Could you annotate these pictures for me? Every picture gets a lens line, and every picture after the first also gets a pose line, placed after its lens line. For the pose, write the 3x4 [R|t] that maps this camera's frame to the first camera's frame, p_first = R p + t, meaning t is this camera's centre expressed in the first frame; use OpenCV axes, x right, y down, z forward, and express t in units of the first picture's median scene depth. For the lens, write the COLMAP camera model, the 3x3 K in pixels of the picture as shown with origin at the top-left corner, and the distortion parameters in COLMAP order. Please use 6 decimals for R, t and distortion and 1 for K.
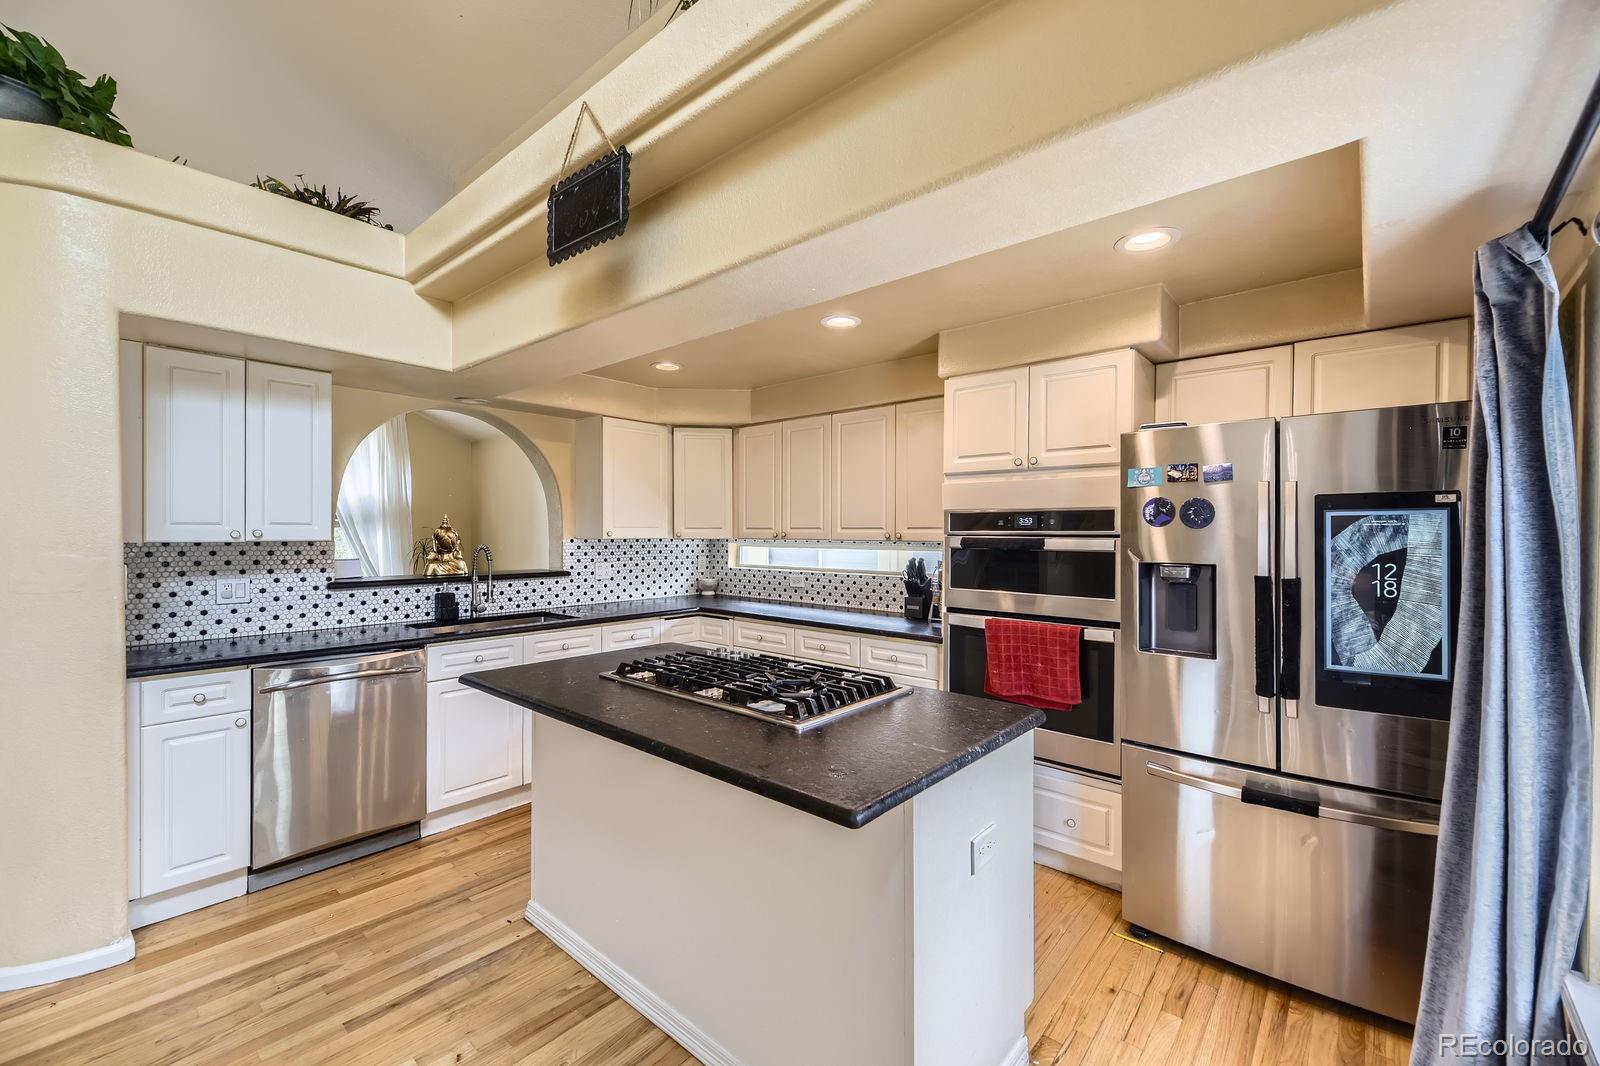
lens RADIAL K [[659.0, 0, 794.8], [0, 659.0, 523.8], [0, 0, 1]] dist [0.000590, -0.000316]
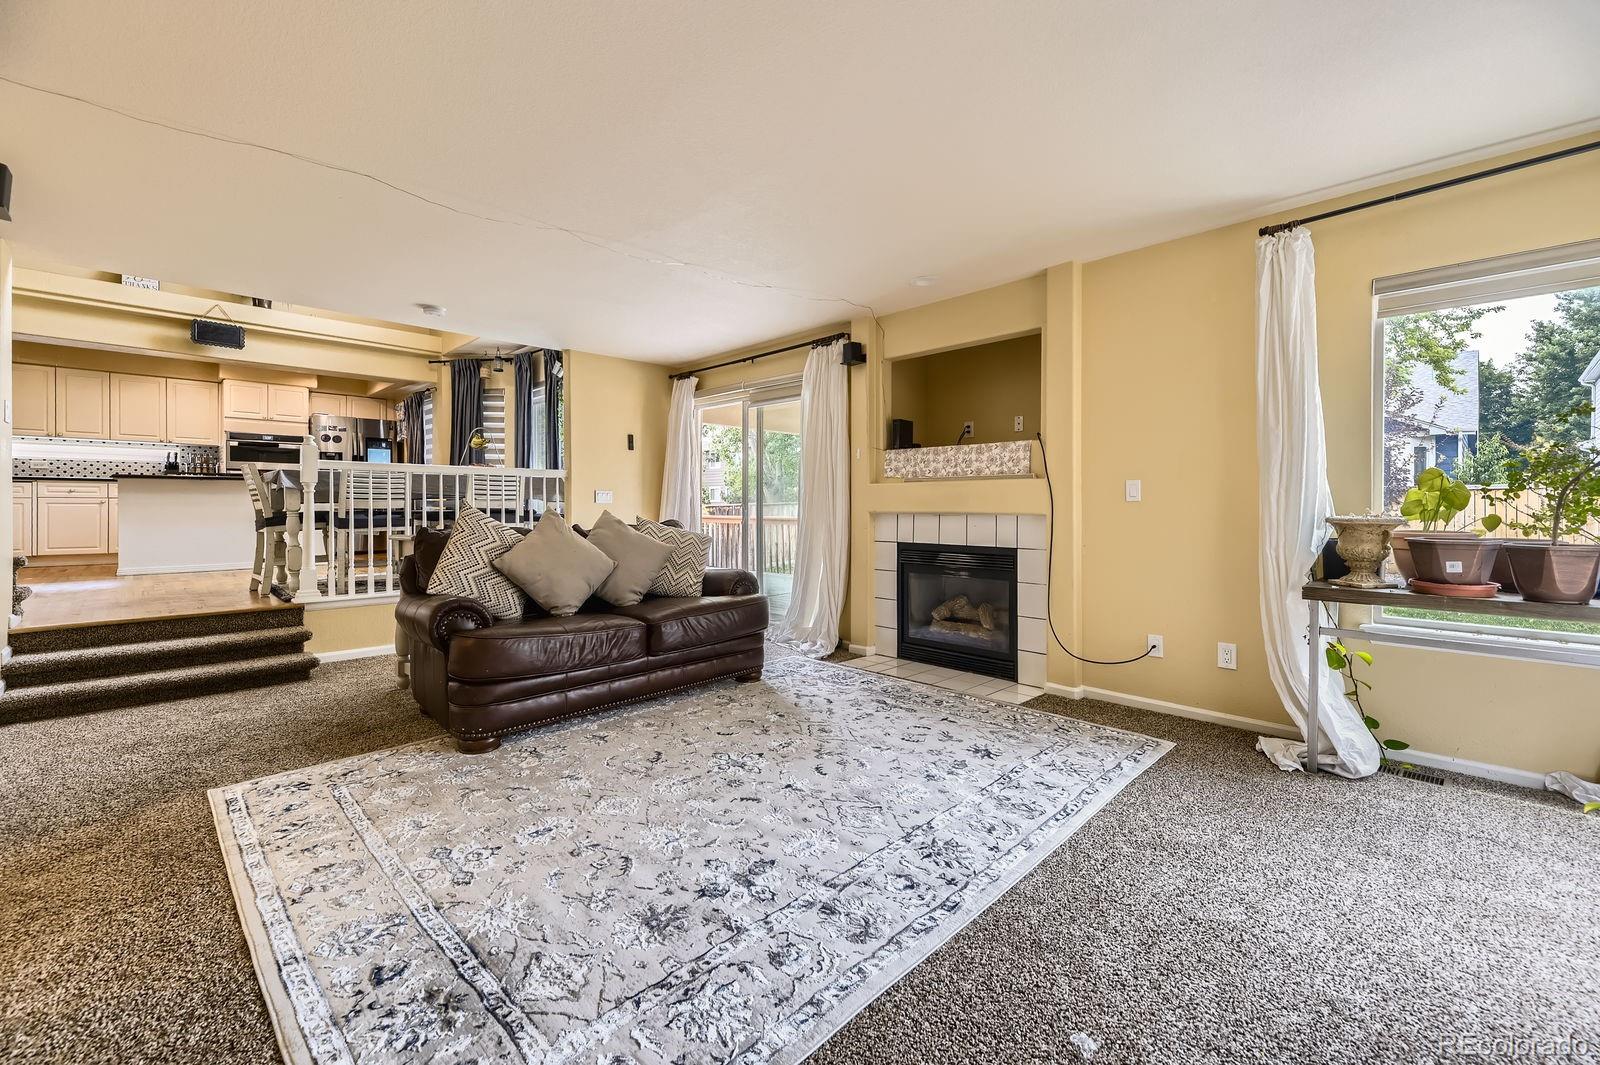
lens RADIAL K [[658.6, 0, 801.7], [0, 658.6, 510.1], [0, 0, 1]] dist [0.001510, -0.000088]
pose [[0.047124, -0.006798, 0.998866, -2.360128], [-0.011962, 0.999901, 0.007369, 0.256118], [-0.998817, -0.012296, 0.047038, -1.442035]]
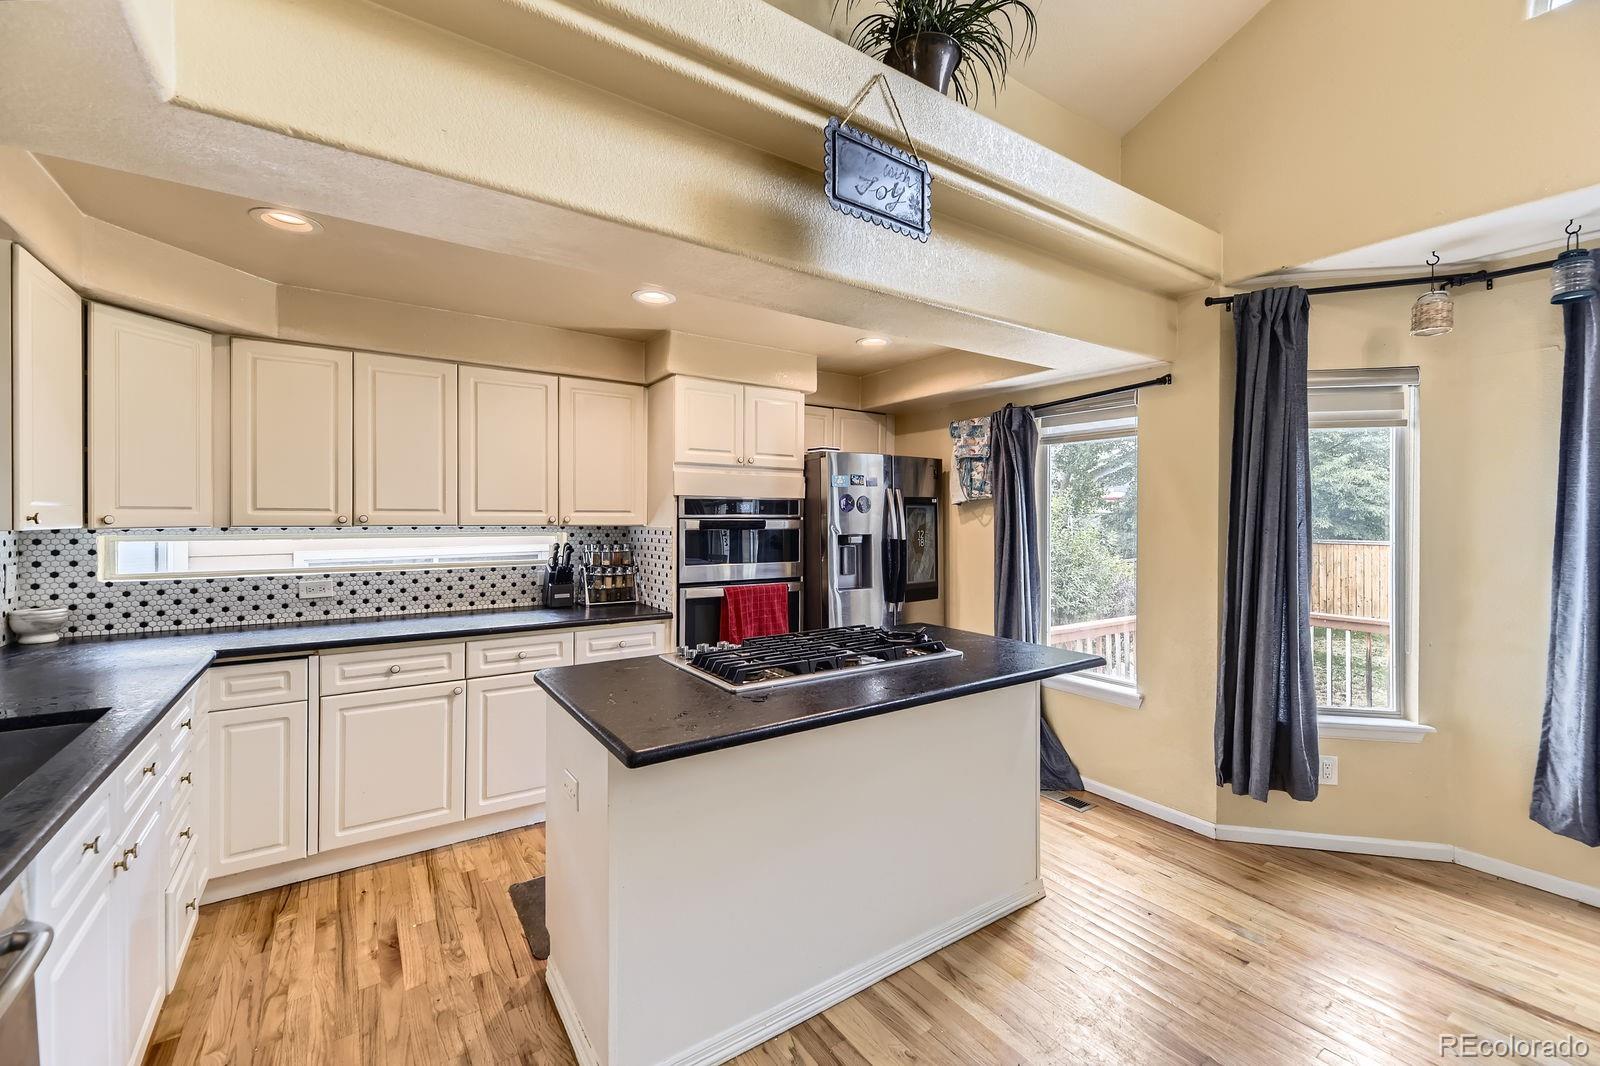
lens RADIAL K [[659.0, 0, 794.8], [0, 659.0, 523.8], [0, 0, 1]] dist [0.000590, -0.000316]
pose [[0.244751, -0.009715, 0.969537, -0.826884], [-0.012095, 0.999841, 0.013072, 0.010220], [-0.969511, -0.014926, 0.244595, 0.577353]]
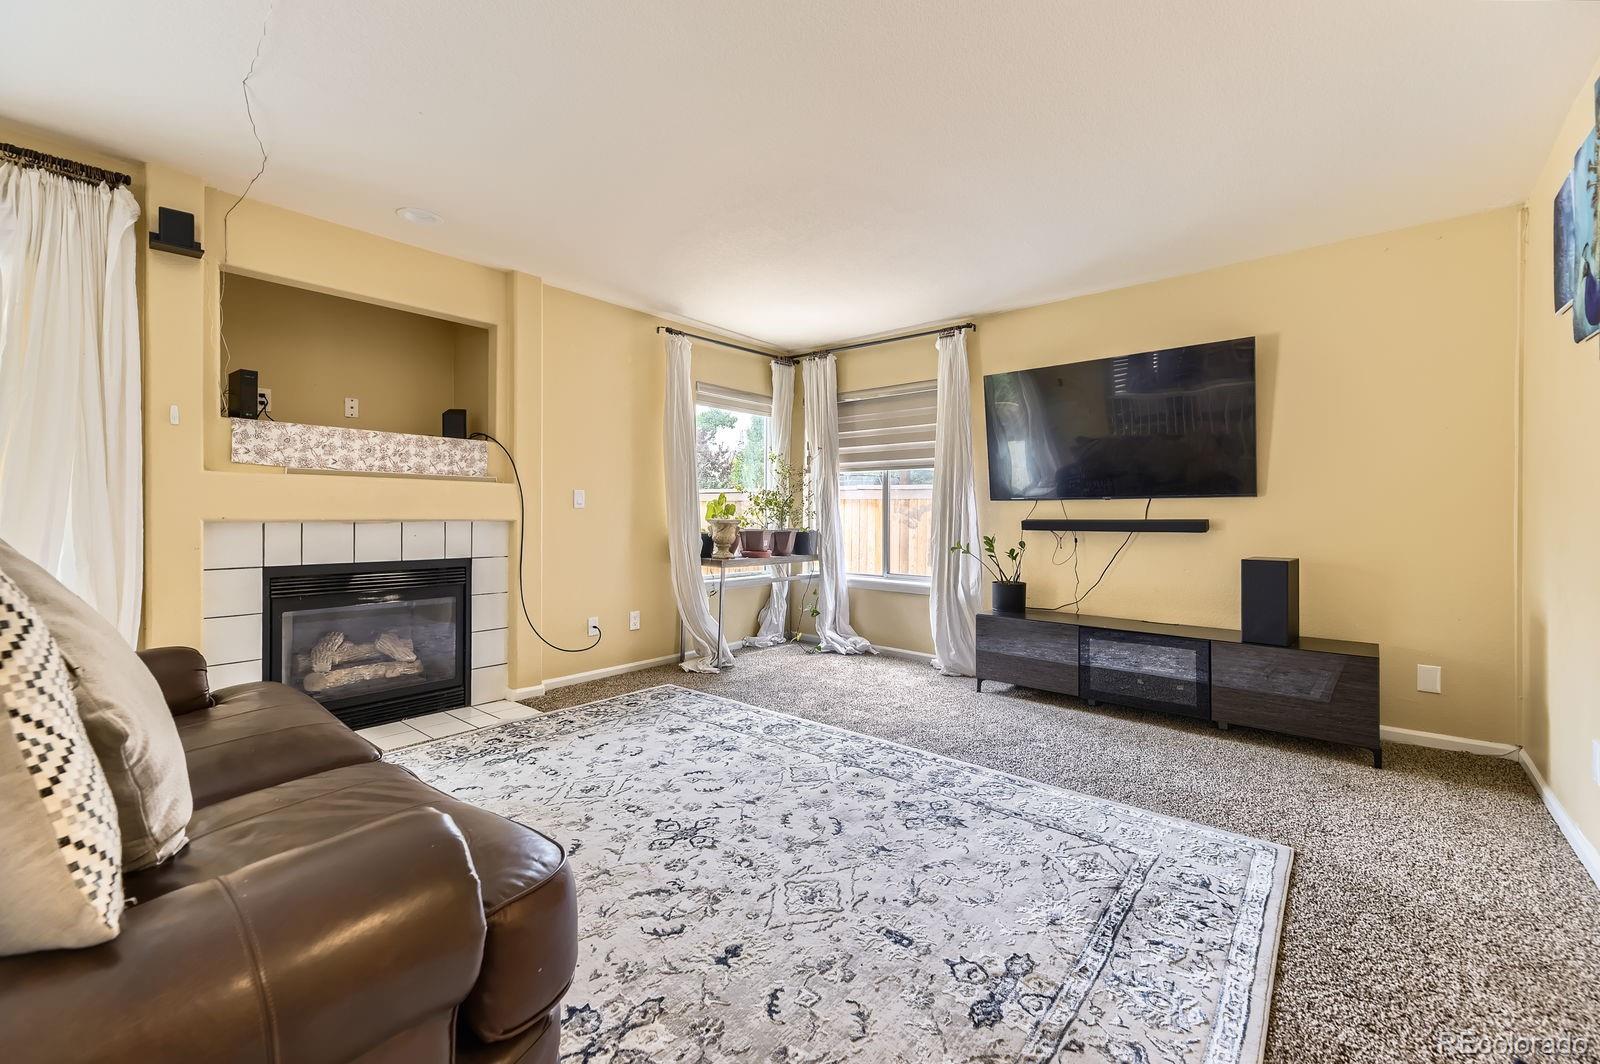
lens RADIAL K [[650.3, 0, 800.8], [0, 650.3, 516.1], [0, 0, 1]] dist [0.012274, -0.000006]
pose [[-0.999477, -0.007691, -0.031399, -1.515507], [-0.007503, 0.999953, -0.006094, 0.264646], [0.031445, -0.005856, -0.999488, -0.534059]]
